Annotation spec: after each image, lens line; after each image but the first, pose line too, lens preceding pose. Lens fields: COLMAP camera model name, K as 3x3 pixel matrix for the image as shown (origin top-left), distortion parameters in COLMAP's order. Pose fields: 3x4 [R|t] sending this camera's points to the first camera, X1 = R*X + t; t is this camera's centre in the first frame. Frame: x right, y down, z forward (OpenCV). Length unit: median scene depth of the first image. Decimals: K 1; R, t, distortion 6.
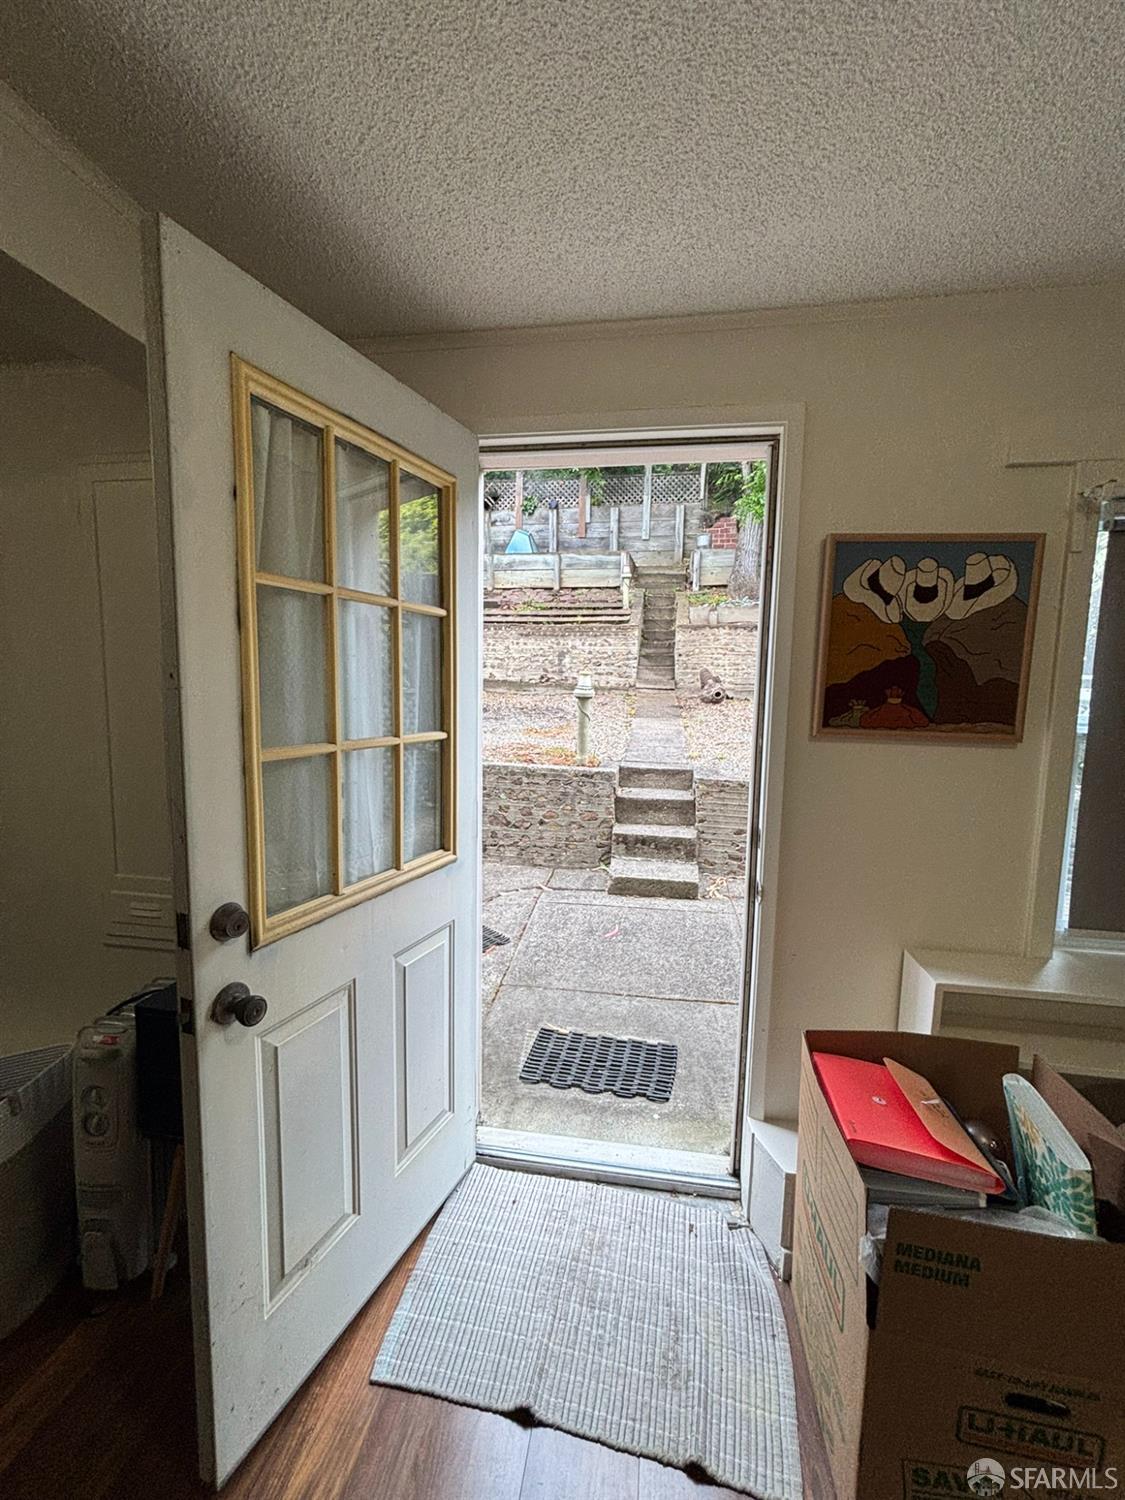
lens RADIAL K [[602.7, 0, 569.1], [0, 602.7, 749.7], [0, 0, 1]] dist [0.000308, 0.001159]
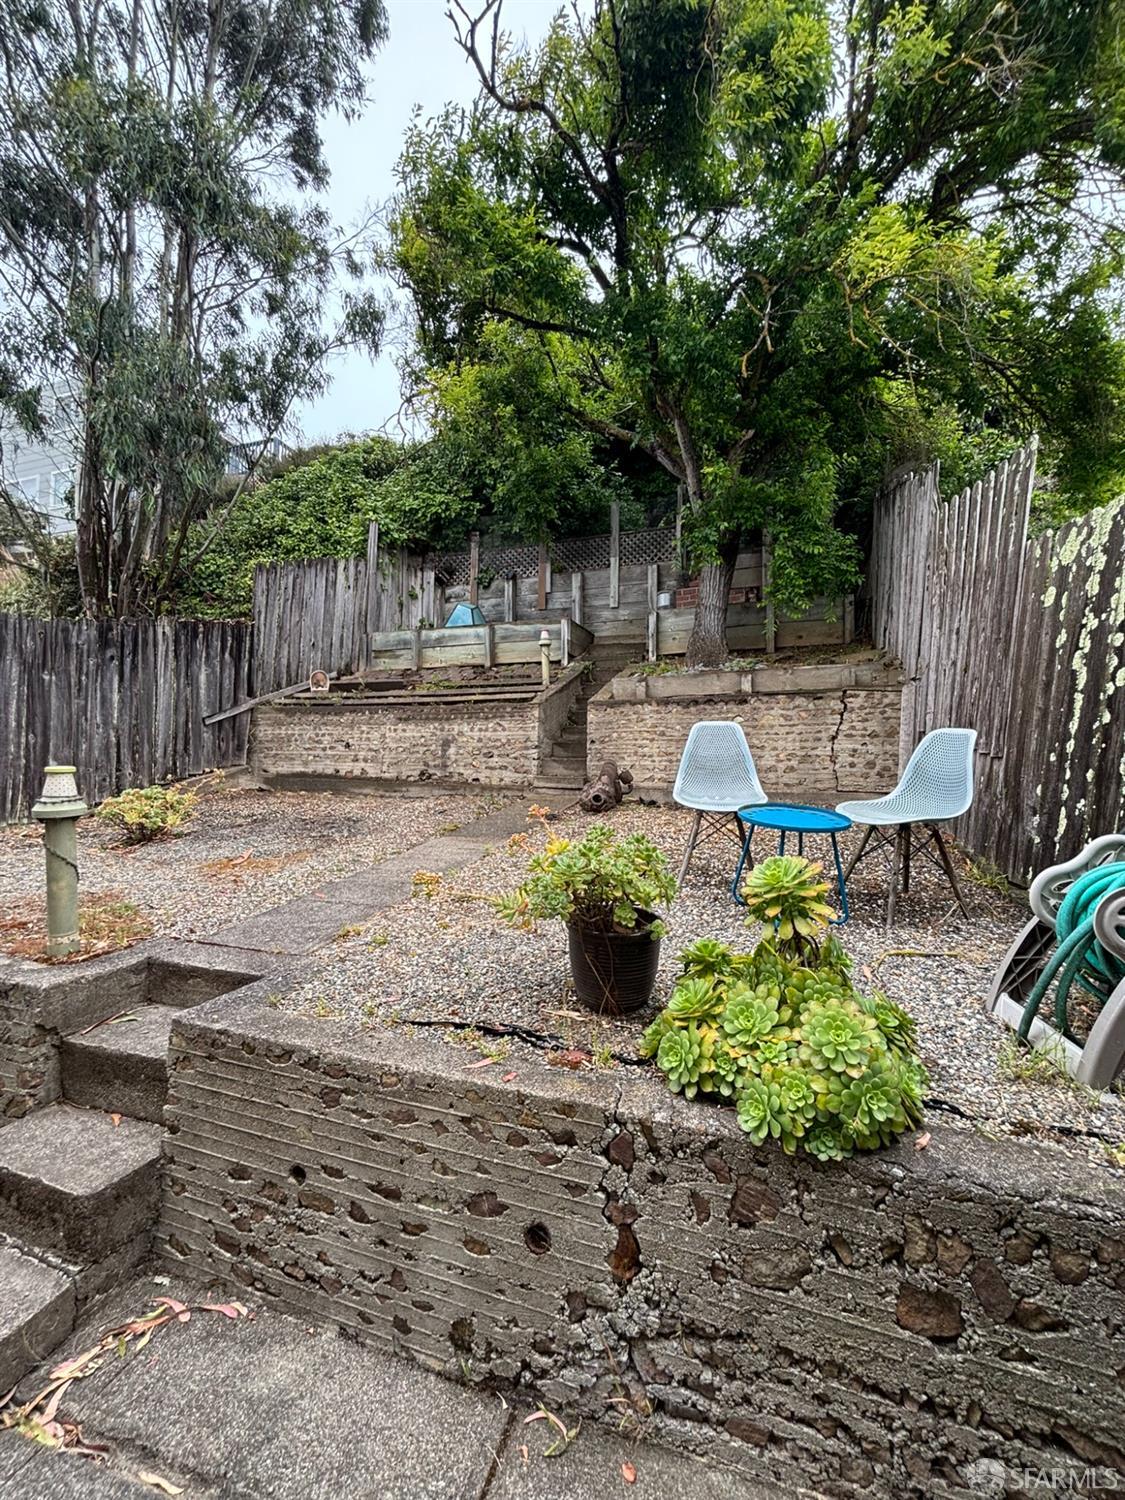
lens RADIAL K [[602.7, 0, 563.4], [0, 602.7, 746.5], [0, 0, 1]] dist [0.000308, 0.001159]
pose [[0.987556, -0.013197, -0.156712, 0.217763], [-0.011759, 0.987487, -0.157258, -0.030599], [0.156827, 0.157144, 0.975044, 0.239141]]
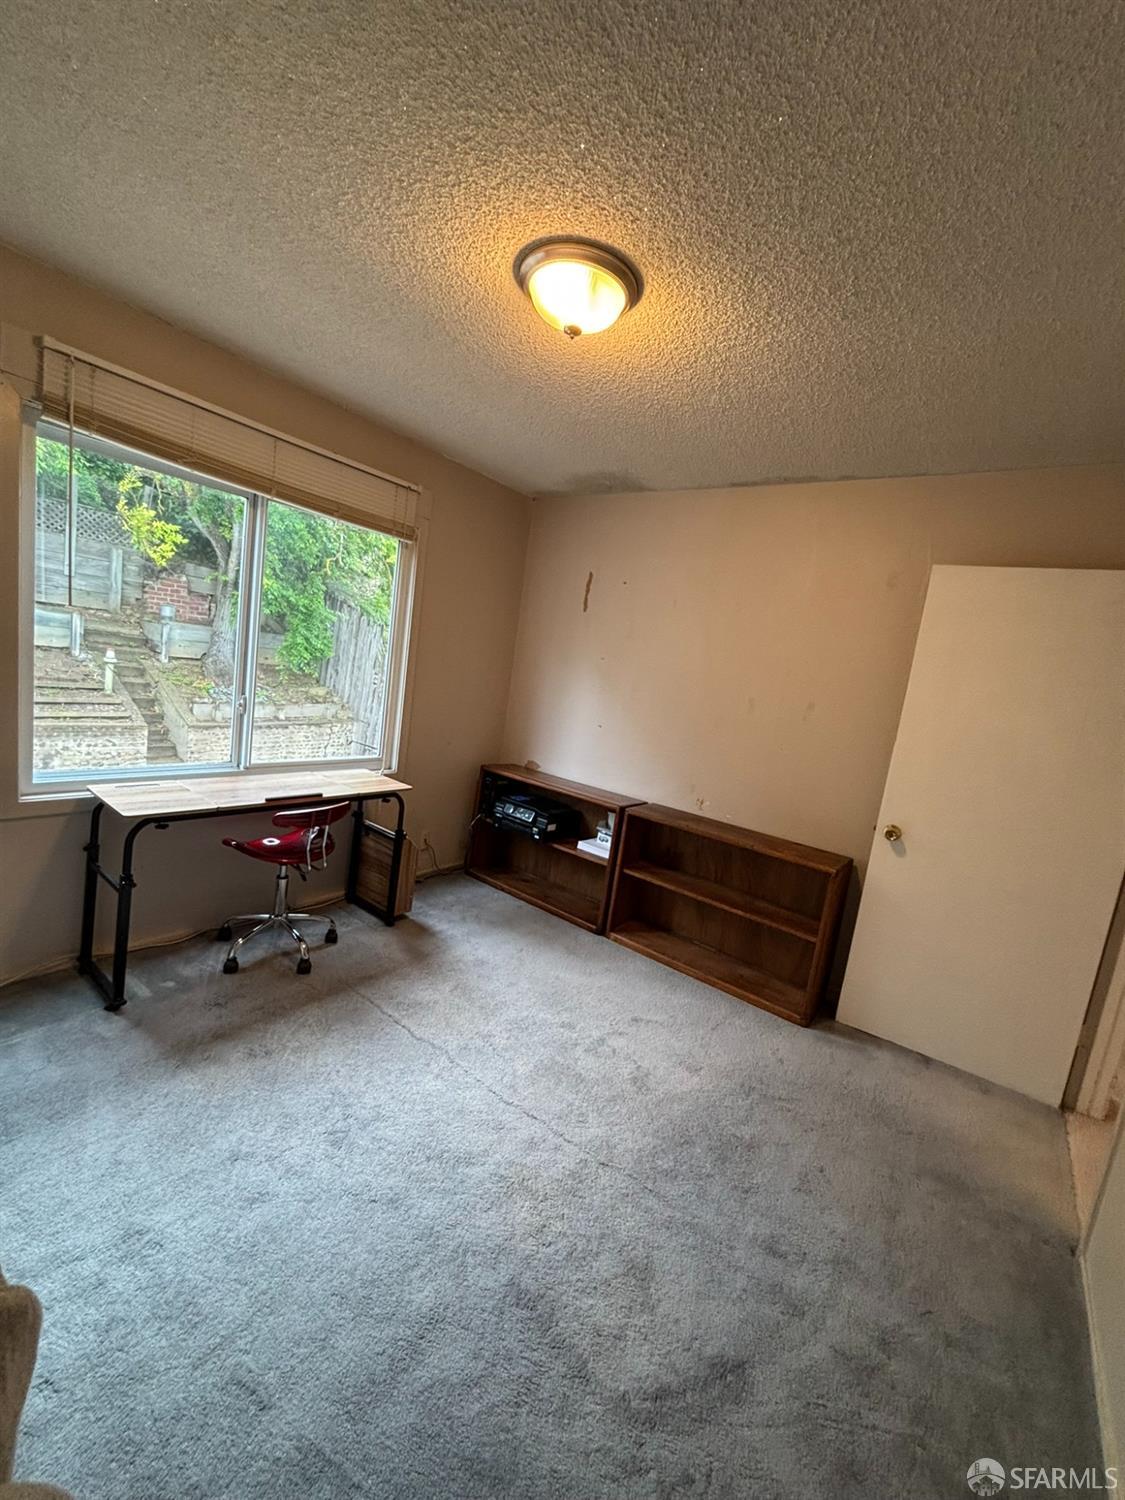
lens RADIAL K [[602.7, 0, 559.9], [0, 602.7, 745.9], [0, 0, 1]] dist [0.000308, 0.001159]
pose [[0.486580, -0.069146, 0.870896, -0.363790], [-0.032793, 0.994715, 0.097299, -0.245969], [-0.873021, -0.075903, 0.481740, -0.085437]]
